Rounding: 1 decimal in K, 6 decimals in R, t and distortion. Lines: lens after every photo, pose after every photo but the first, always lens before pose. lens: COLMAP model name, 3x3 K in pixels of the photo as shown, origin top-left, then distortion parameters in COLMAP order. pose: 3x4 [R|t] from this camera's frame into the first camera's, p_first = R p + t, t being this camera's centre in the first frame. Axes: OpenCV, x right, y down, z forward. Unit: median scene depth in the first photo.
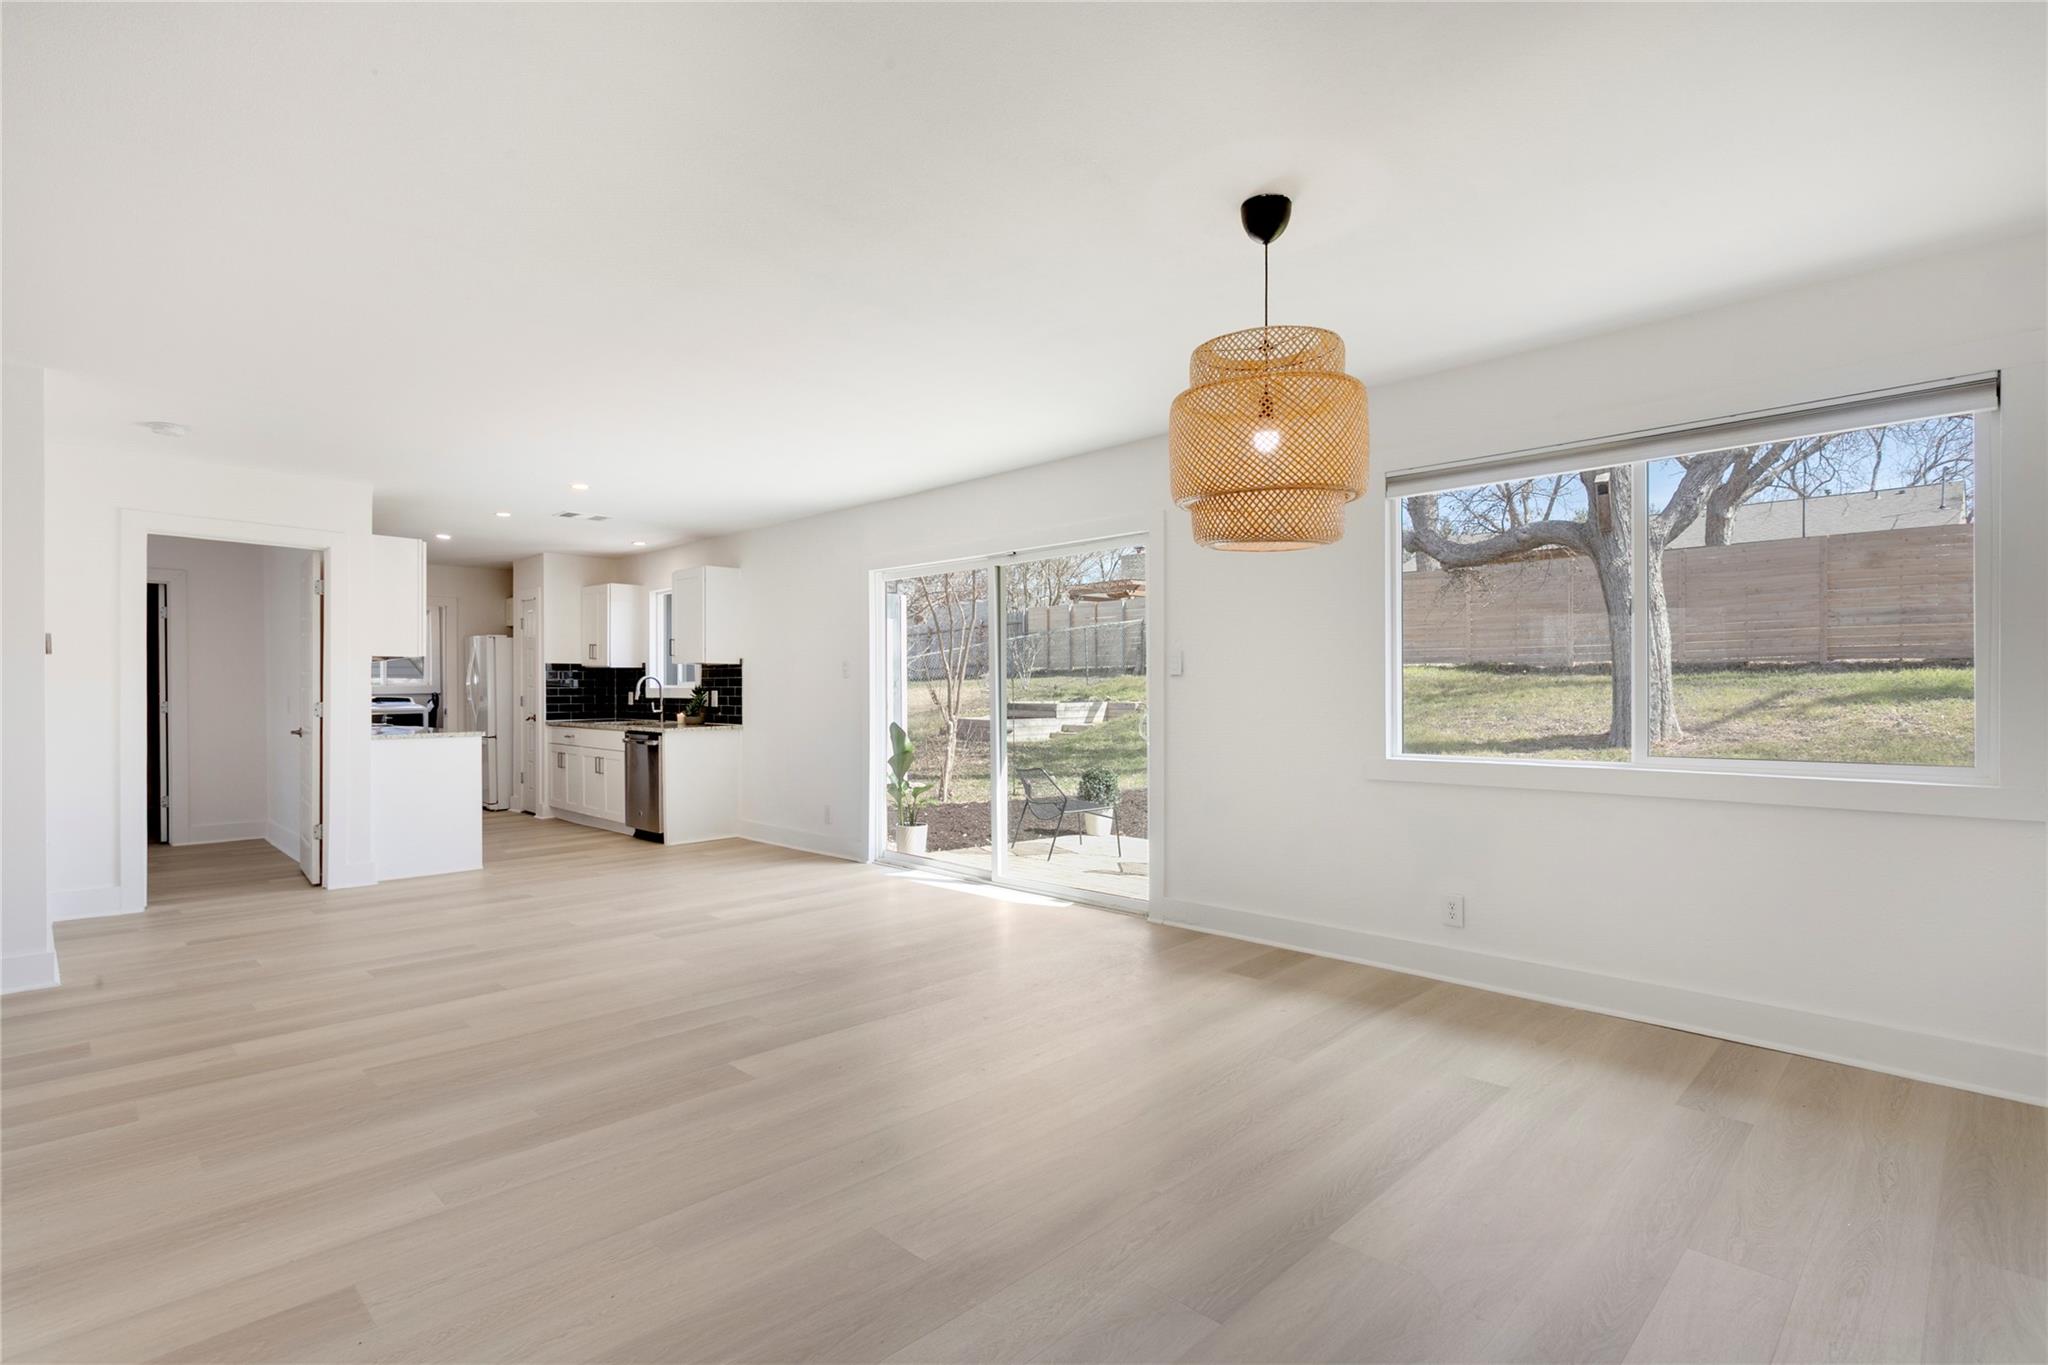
lens RADIAL K [[979.2, 0, 1013.1], [0, 979.2, 689.0], [0, 0, 1]] dist [0.002319, 0.001086]
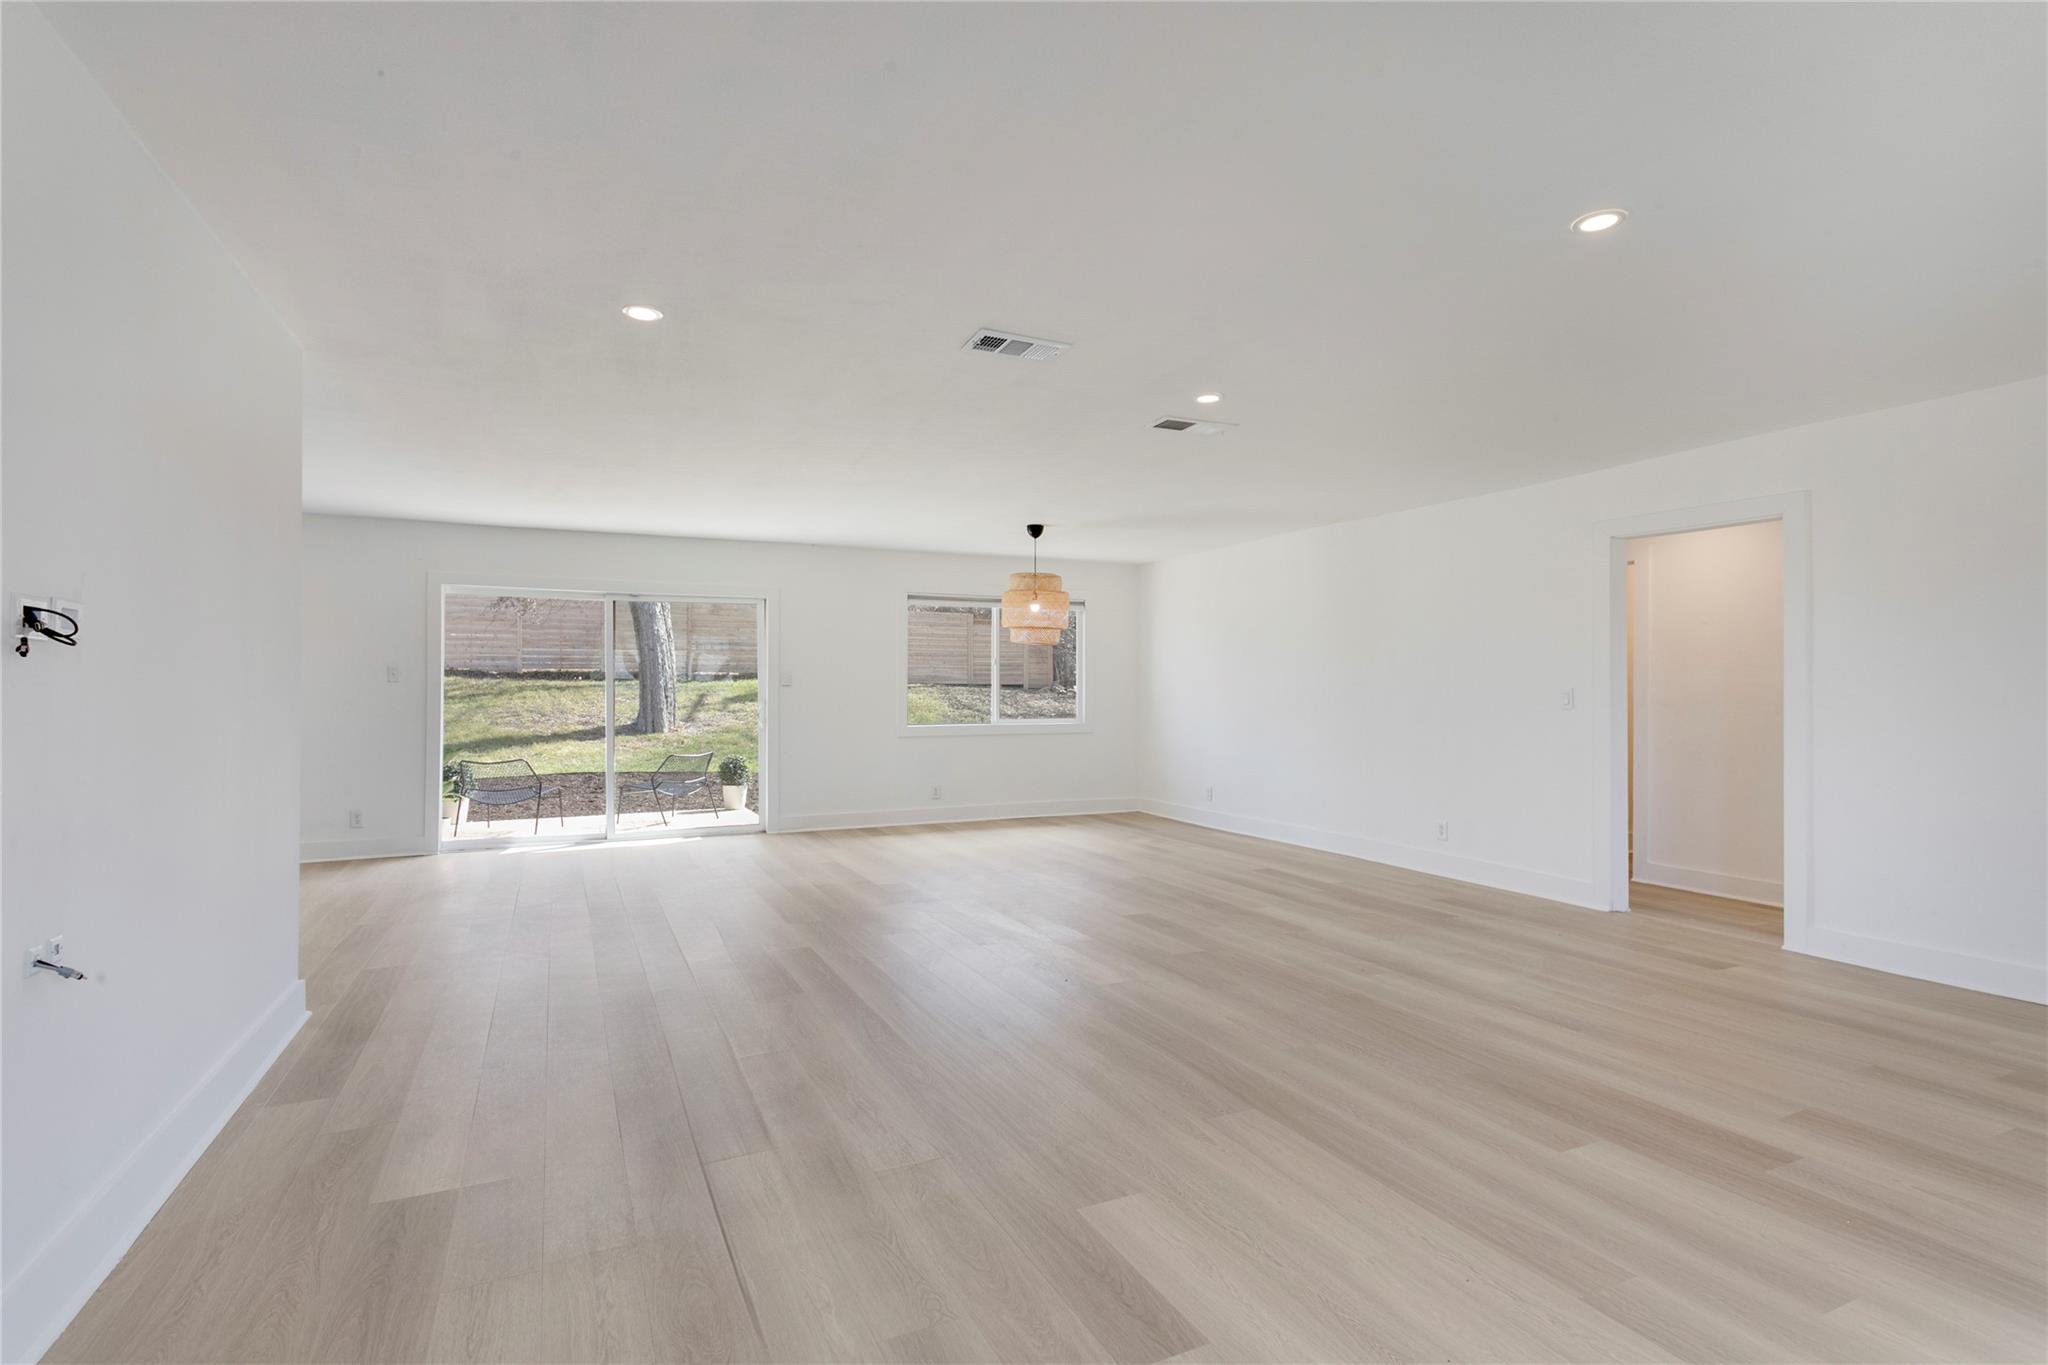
lens RADIAL K [[973.7, 0, 1015.2], [0, 973.7, 684.9], [0, 0, 1]] dist [-0.001230, 0.000793]
pose [[0.340320, 0.007528, 0.940279, -0.747229], [-0.002763, 0.999972, -0.007005, -0.002456], [-0.940305, -0.000214, 0.340332, 0.027400]]
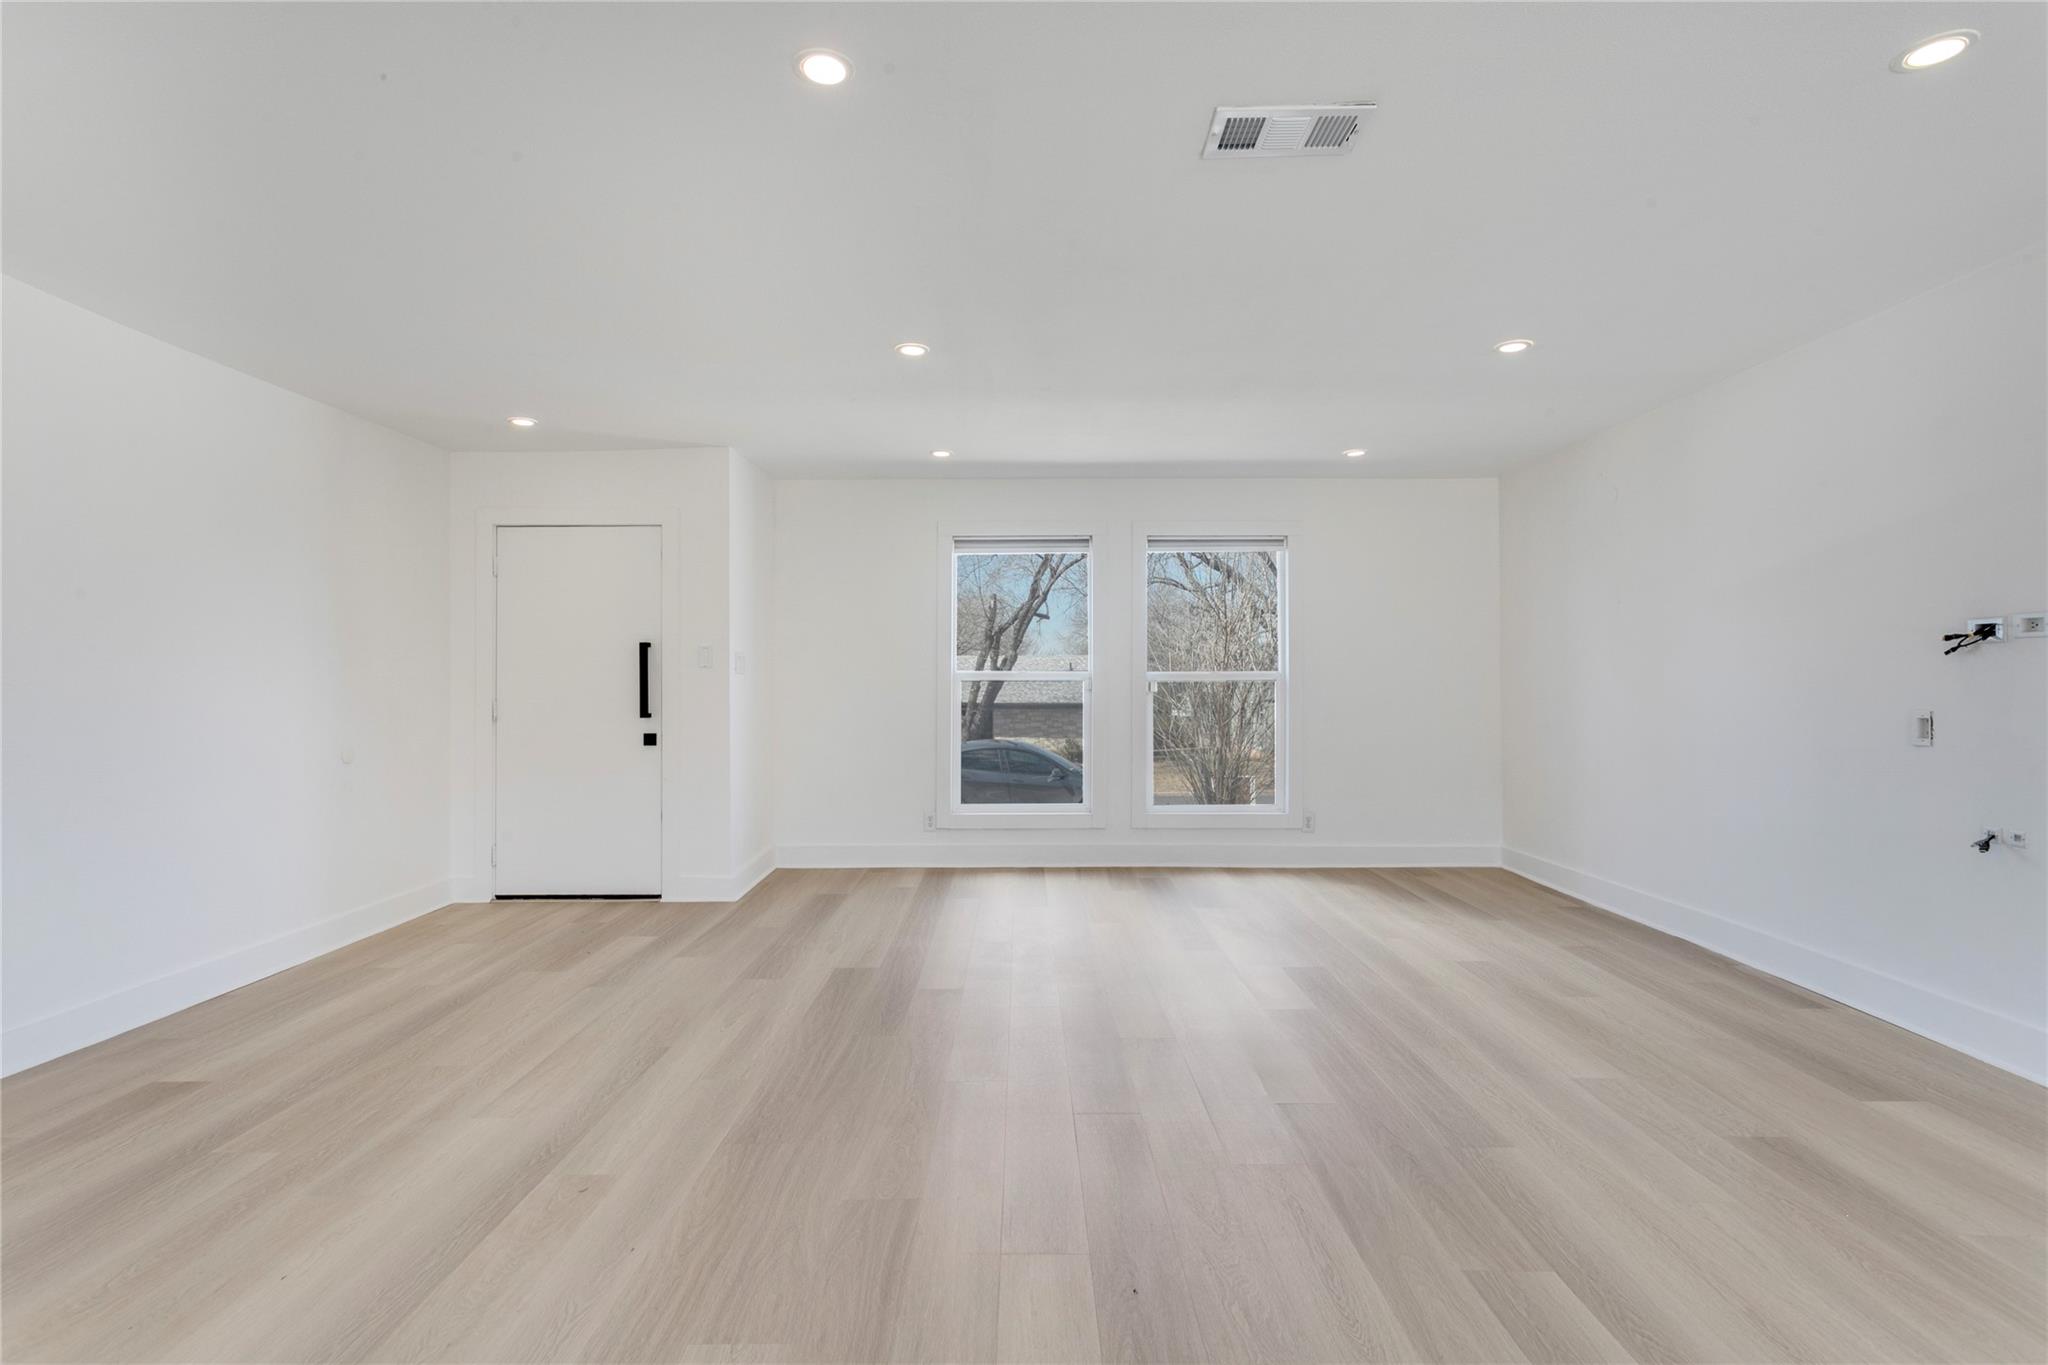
lens RADIAL K [[970.2, 0, 1016.1], [0, 970.2, 673.3], [0, 0, 1]] dist [0.003108, 0.000456]
pose [[-0.713680, -0.004943, -0.700454, -0.116529], [0.005233, 0.999910, -0.012388, 0.000643], [0.700452, -0.012506, -0.713590, 0.305662]]
